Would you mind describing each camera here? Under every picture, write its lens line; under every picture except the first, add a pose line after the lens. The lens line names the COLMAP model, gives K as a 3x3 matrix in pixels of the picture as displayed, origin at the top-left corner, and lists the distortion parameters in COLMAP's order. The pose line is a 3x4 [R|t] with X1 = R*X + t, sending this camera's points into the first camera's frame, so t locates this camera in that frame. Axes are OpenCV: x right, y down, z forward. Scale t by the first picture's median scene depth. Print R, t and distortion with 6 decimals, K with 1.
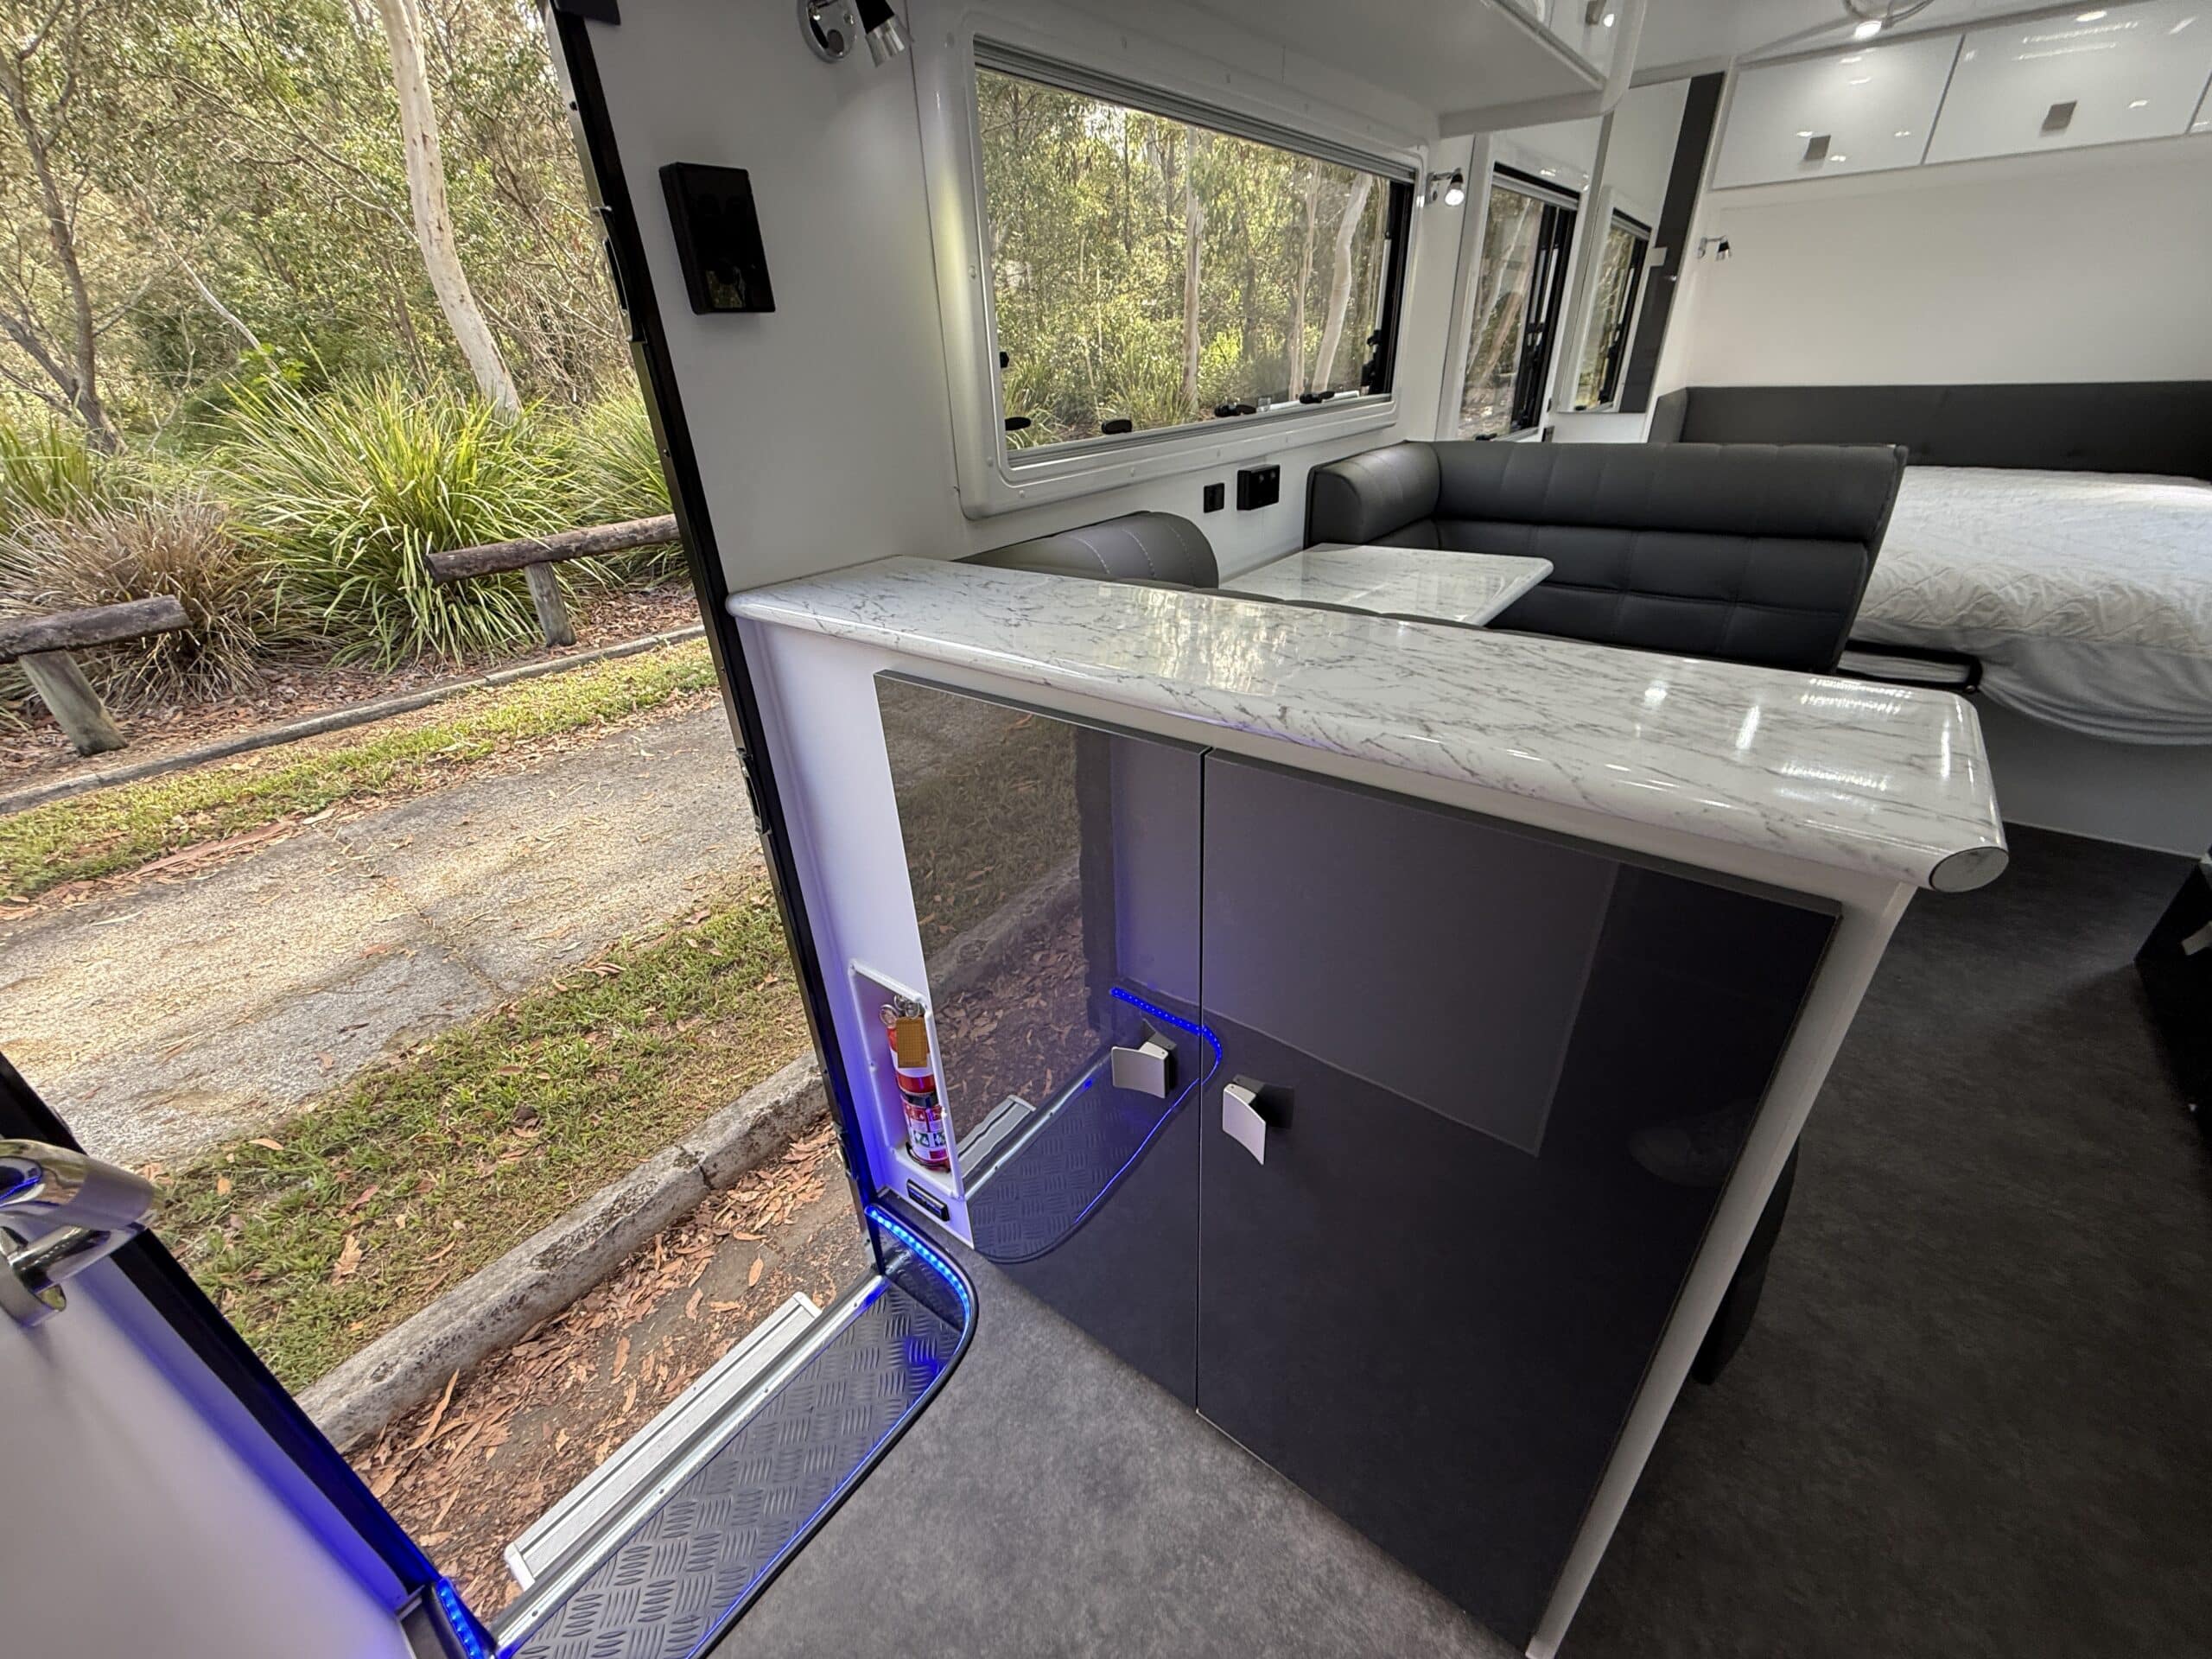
lens RADIAL K [[878.3, 0, 1100.2], [0, 878.3, 830.9], [0, 0, 1]] dist [0.001705, -0.000677]
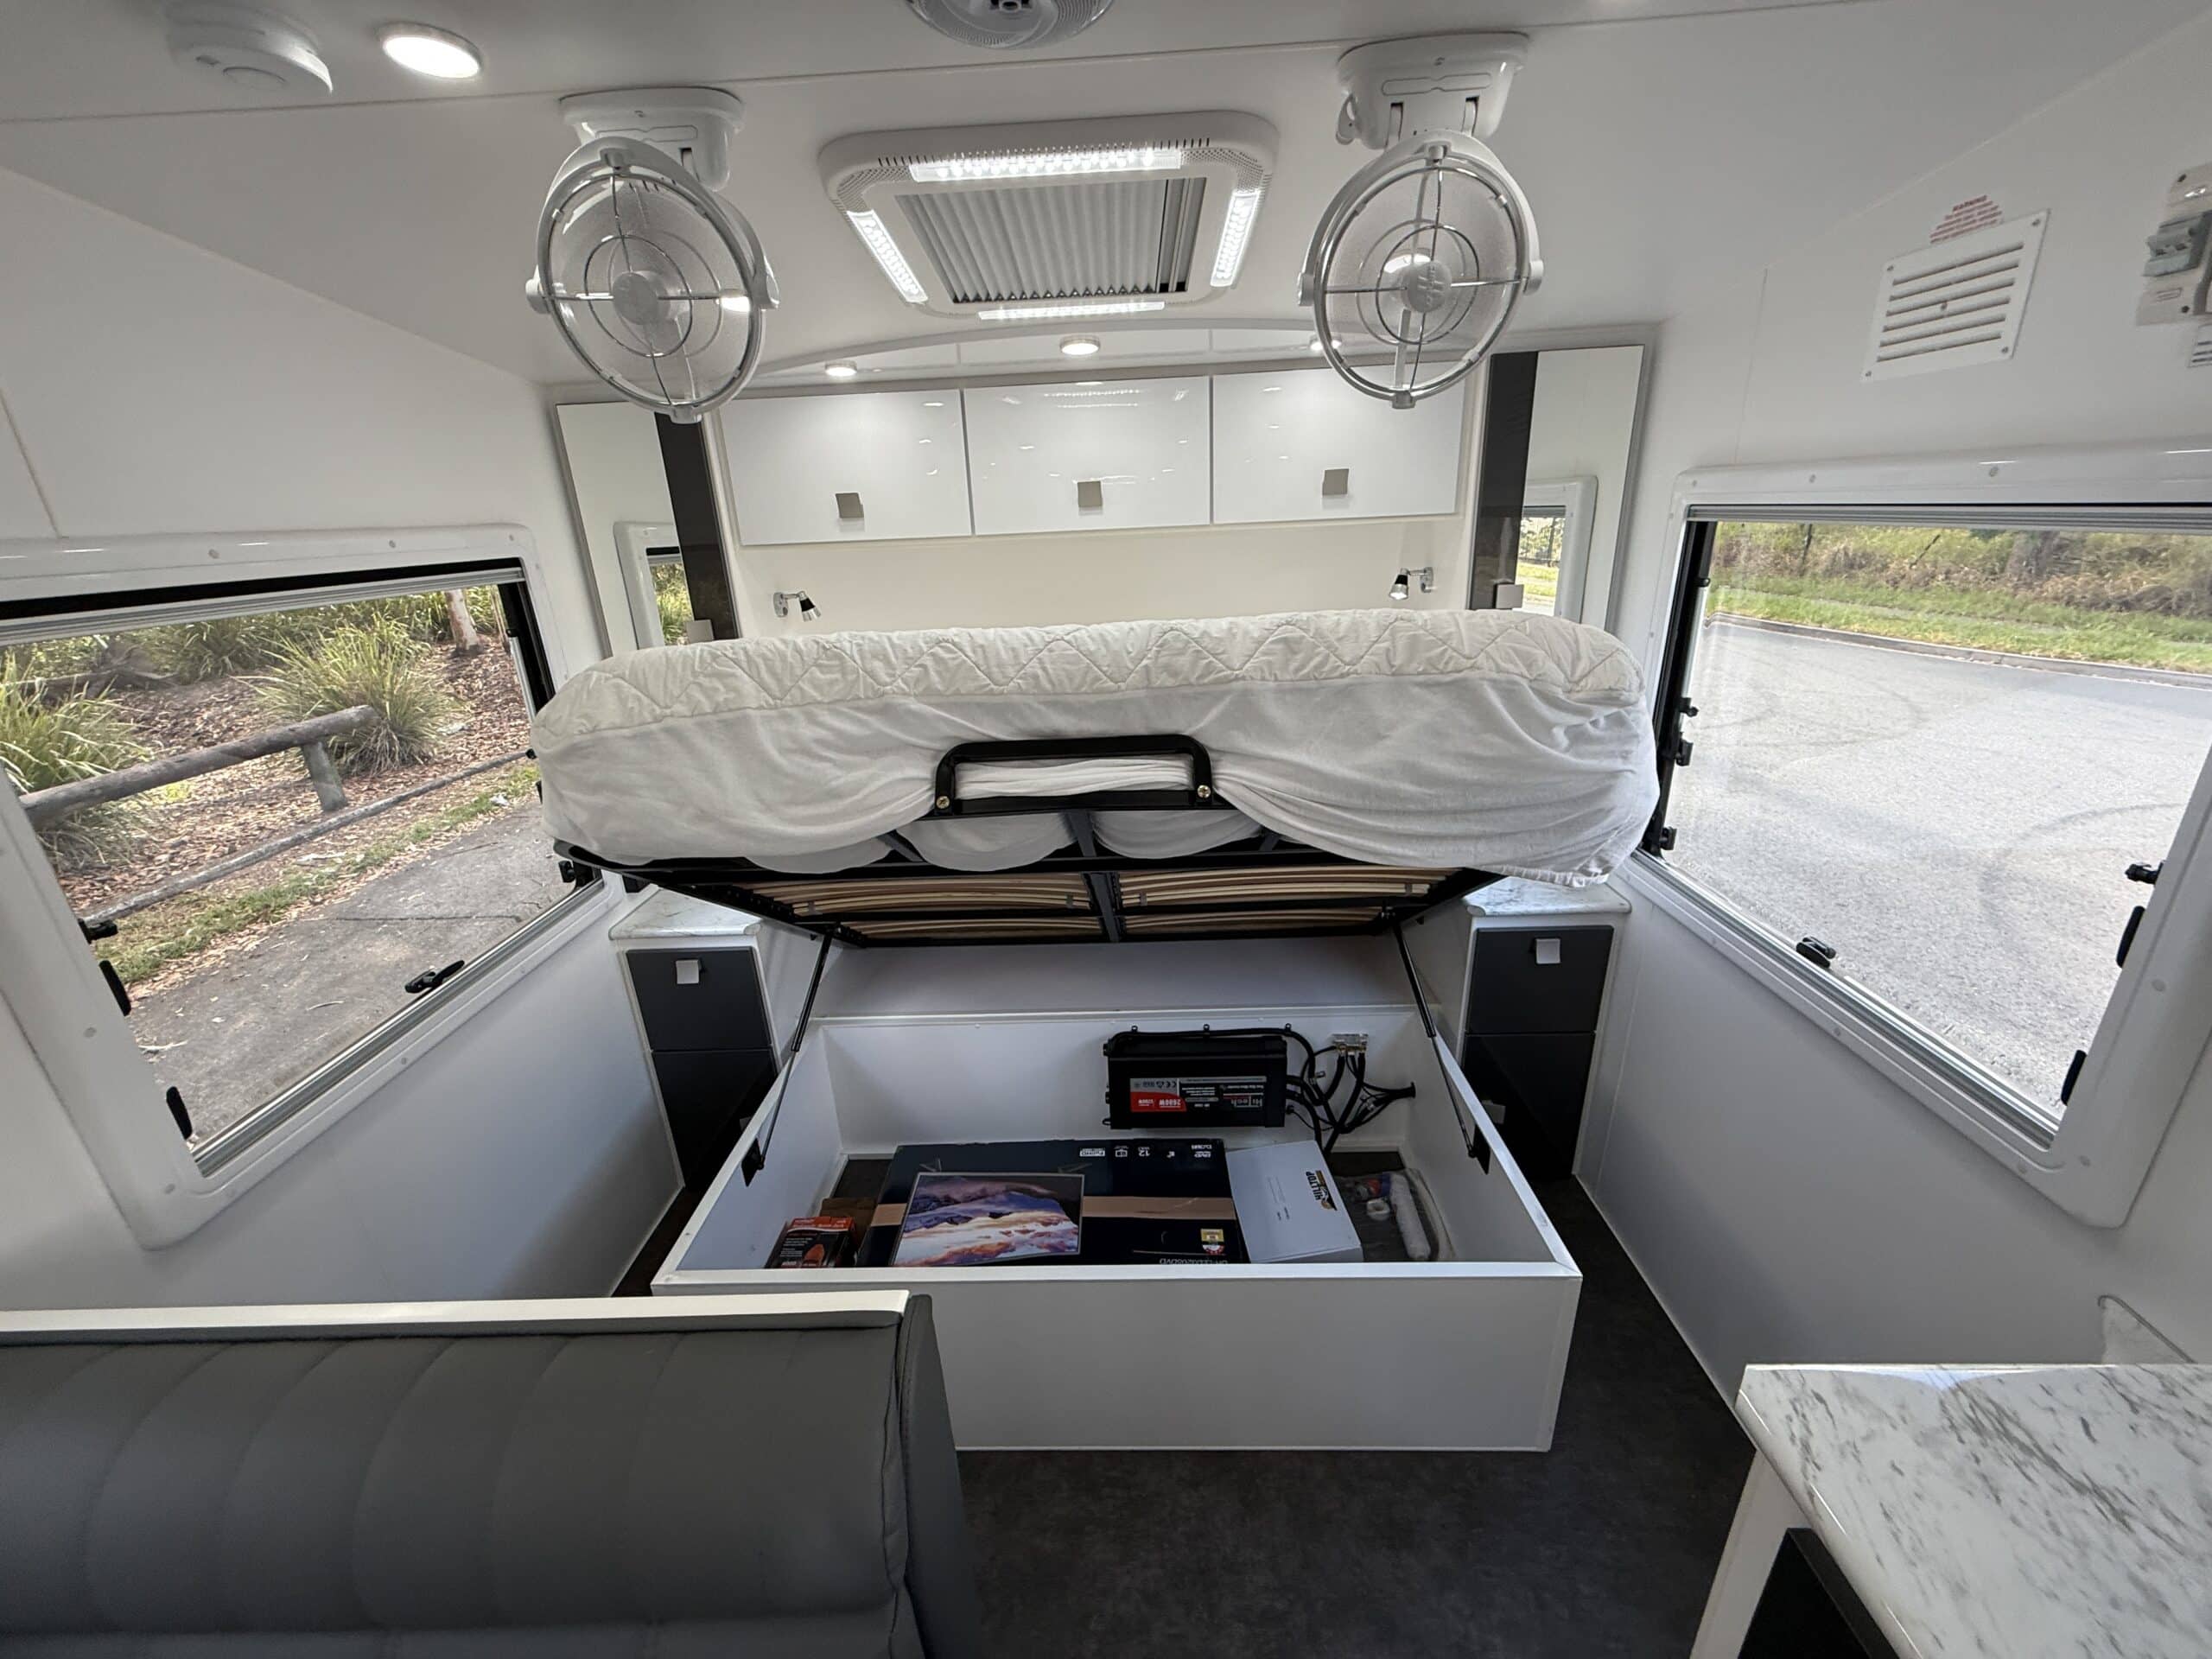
lens RADIAL K [[878.3, 0, 1101.0], [0, 878.3, 832.3], [0, 0, 1]] dist [0.001705, -0.000677]
pose [[0.807072, -0.200429, 0.555395, 0.702875], [0.292518, 0.952804, -0.081227, -0.535155], [-0.512902, 0.228019, 0.827610, 0.475624]]
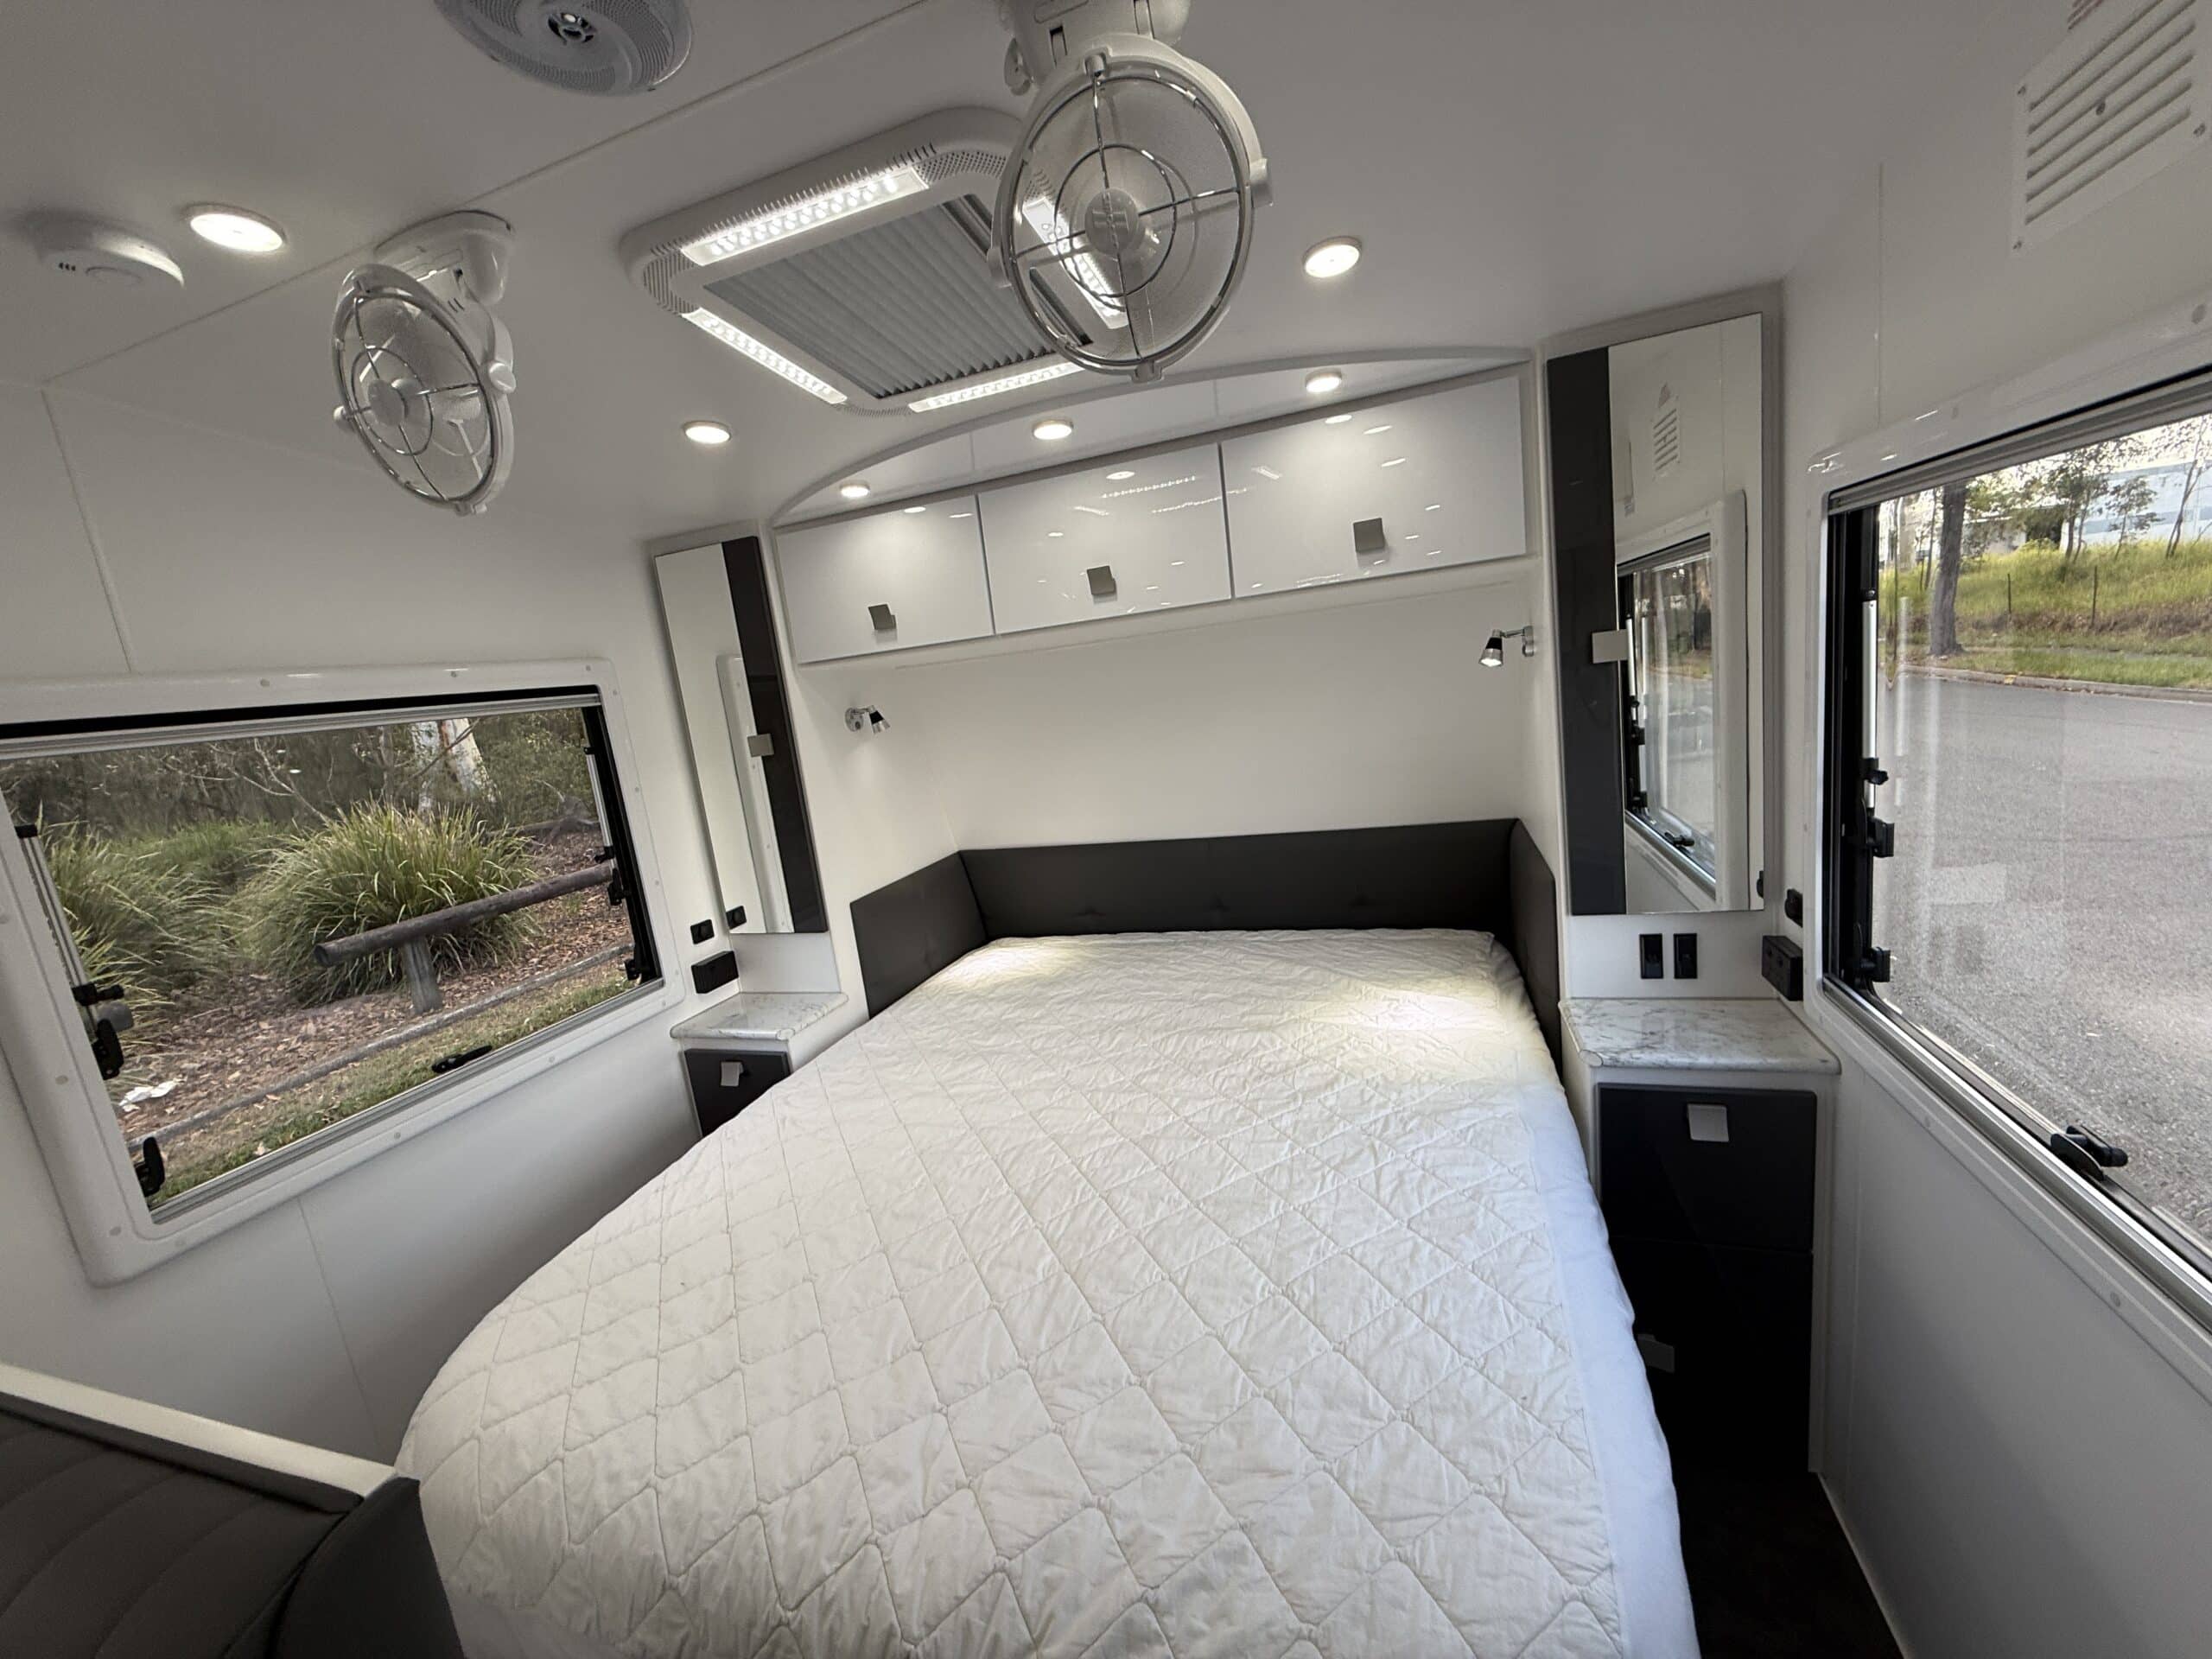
lens RADIAL K [[878.3, 0, 1099.7], [0, 878.3, 832.3], [0, 0, 1]] dist [0.001705, -0.000677]
pose [[0.945422, -0.133832, 0.297096, 0.991104], [0.226725, 0.925041, -0.304786, -0.453125], [-0.234036, 0.355511, 0.904897, 0.464049]]
